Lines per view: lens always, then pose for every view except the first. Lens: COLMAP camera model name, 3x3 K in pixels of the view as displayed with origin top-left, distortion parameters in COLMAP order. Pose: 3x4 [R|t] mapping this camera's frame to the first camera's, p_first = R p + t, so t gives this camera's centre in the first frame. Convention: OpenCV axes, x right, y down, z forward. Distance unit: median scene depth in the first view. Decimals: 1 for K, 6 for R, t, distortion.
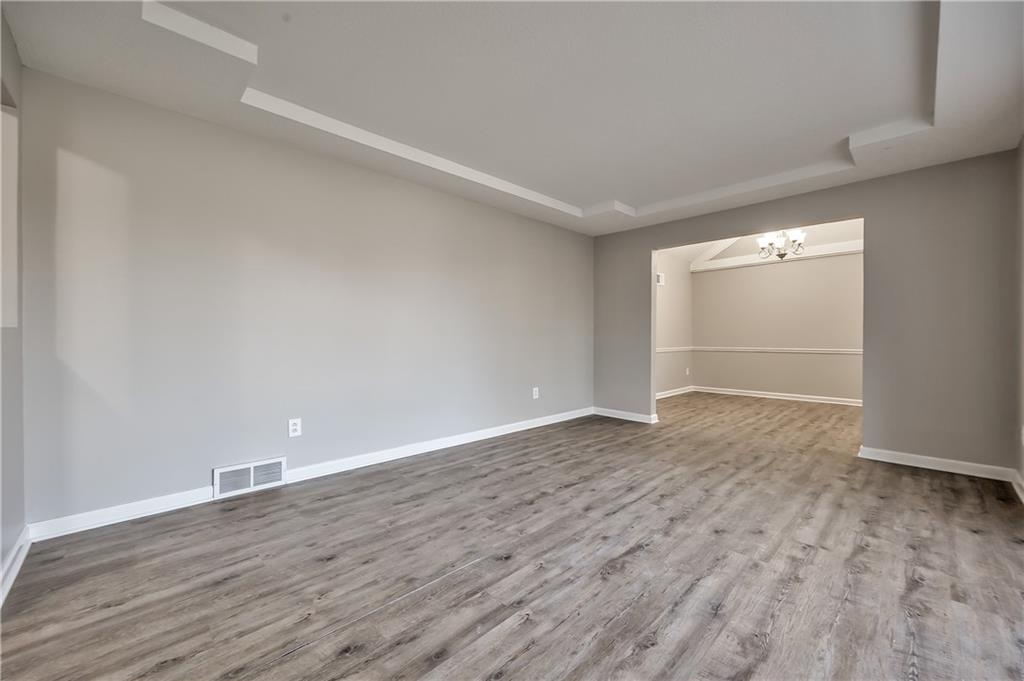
lens RADIAL K [[389.2, 0, 512.0], [0, 389.2, 340.5], [0, 0, 1]] dist [-0.002033, -0.000212]
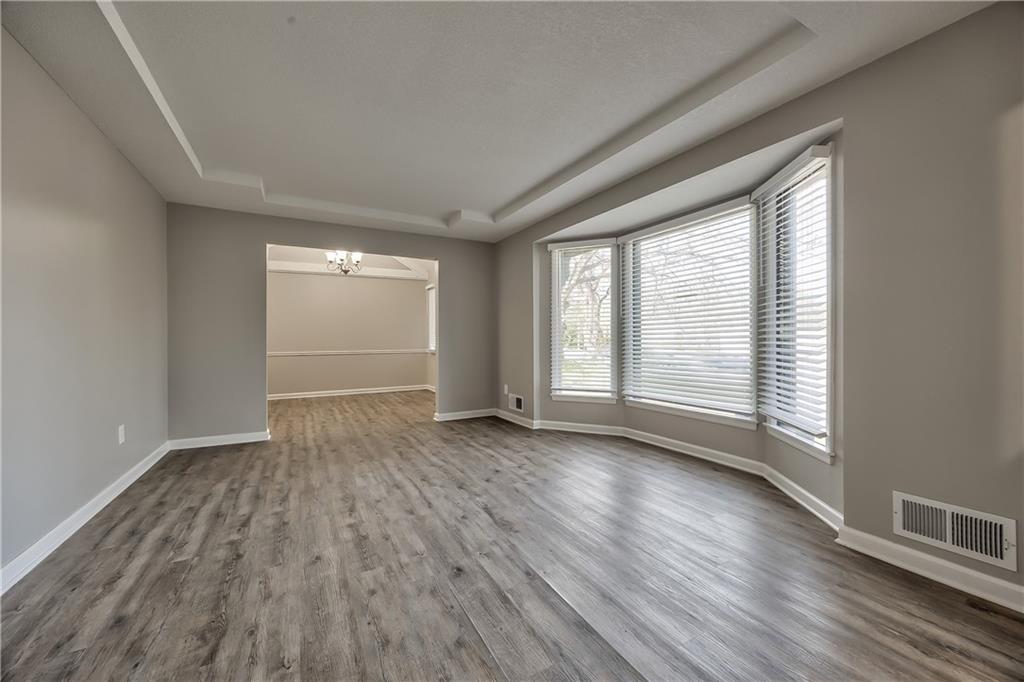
lens RADIAL K [[394.1, 0, 508.5], [0, 394.1, 341.6], [0, 0, 1]] dist [-0.000544, 0.000029]
pose [[0.276462, -0.004084, 0.961016, -0.690979], [0.012666, 0.999920, 0.000605, -0.004848], [-0.960941, 0.012005, 0.276491, 0.457383]]
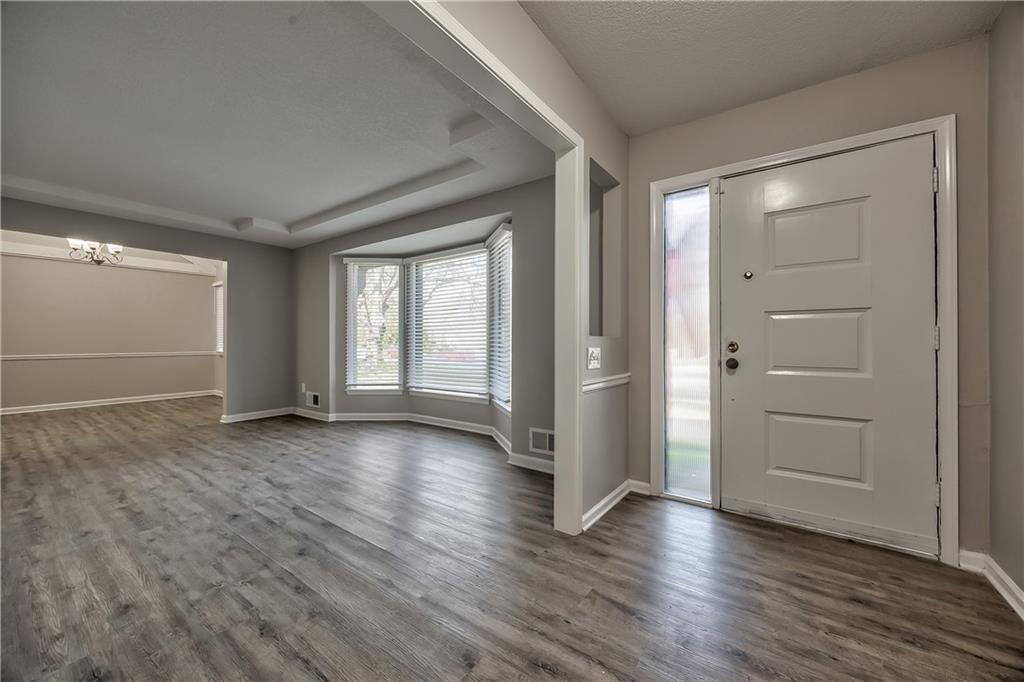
lens RADIAL K [[389.2, 0, 512.0], [0, 389.2, 341.0], [0, 0, 1]] dist [-0.002033, -0.000212]
pose [[-0.163708, 0.002142, 0.986507, -1.070847], [0.009090, 0.999958, -0.000663, -0.004066], [-0.986467, 0.008859, -0.163720, 0.233743]]
